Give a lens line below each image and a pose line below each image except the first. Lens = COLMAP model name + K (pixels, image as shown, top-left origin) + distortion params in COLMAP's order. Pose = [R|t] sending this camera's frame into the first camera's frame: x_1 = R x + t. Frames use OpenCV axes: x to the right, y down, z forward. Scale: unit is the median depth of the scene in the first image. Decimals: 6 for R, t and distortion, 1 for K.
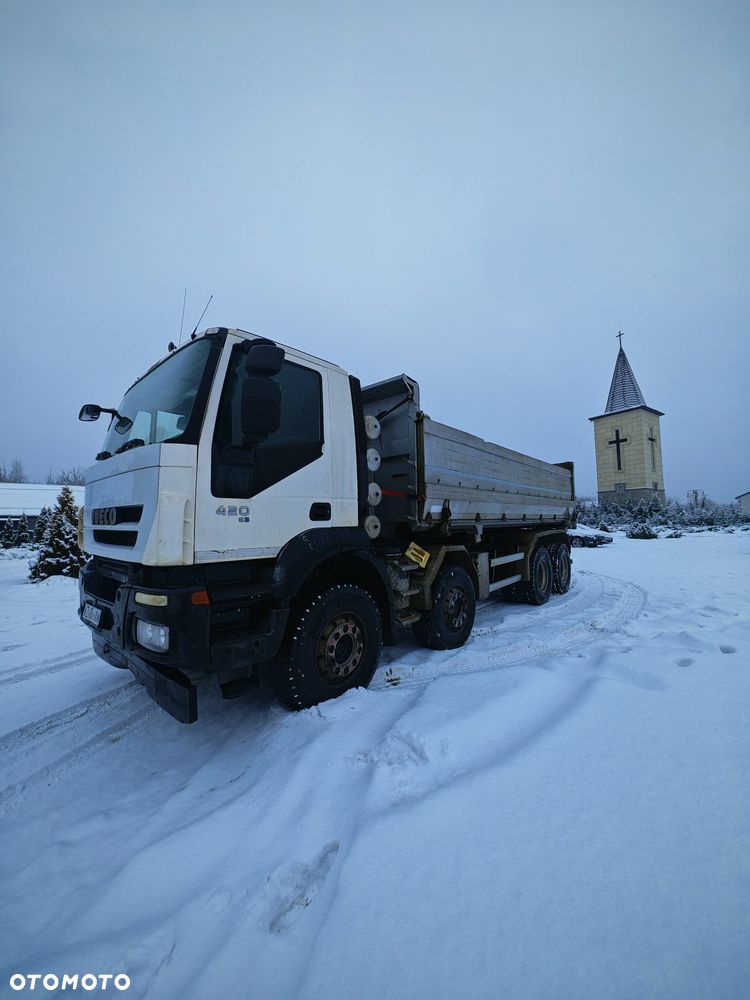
lens RADIAL K [[375.7, 0, 375.0], [0, 375.7, 500.0], [0, 0, 1]] dist [-0.000888, -0.000191]
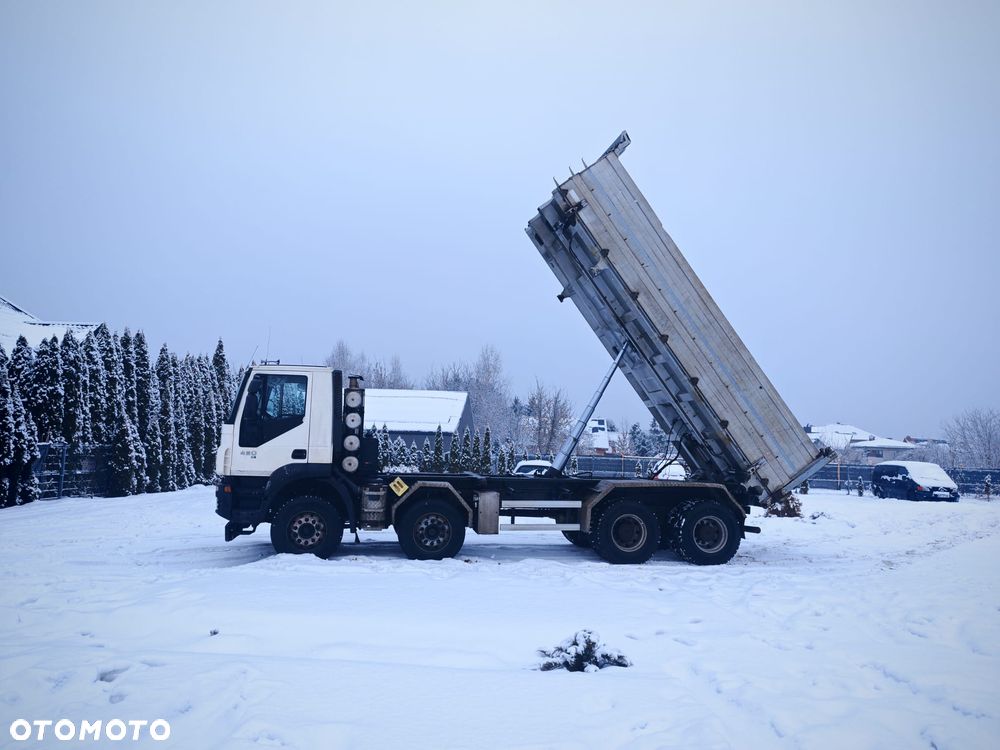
lens RADIAL K [[755.7, 0, 498.8], [0, 755.7, 372.3], [0, 0, 1]] dist [0.019608, -0.010932]
pose [[0.781786, -0.022544, -0.623139, 2.104954], [-0.001816, 0.999260, -0.038429, -0.164240], [0.623544, 0.031174, 0.781167, -0.930035]]
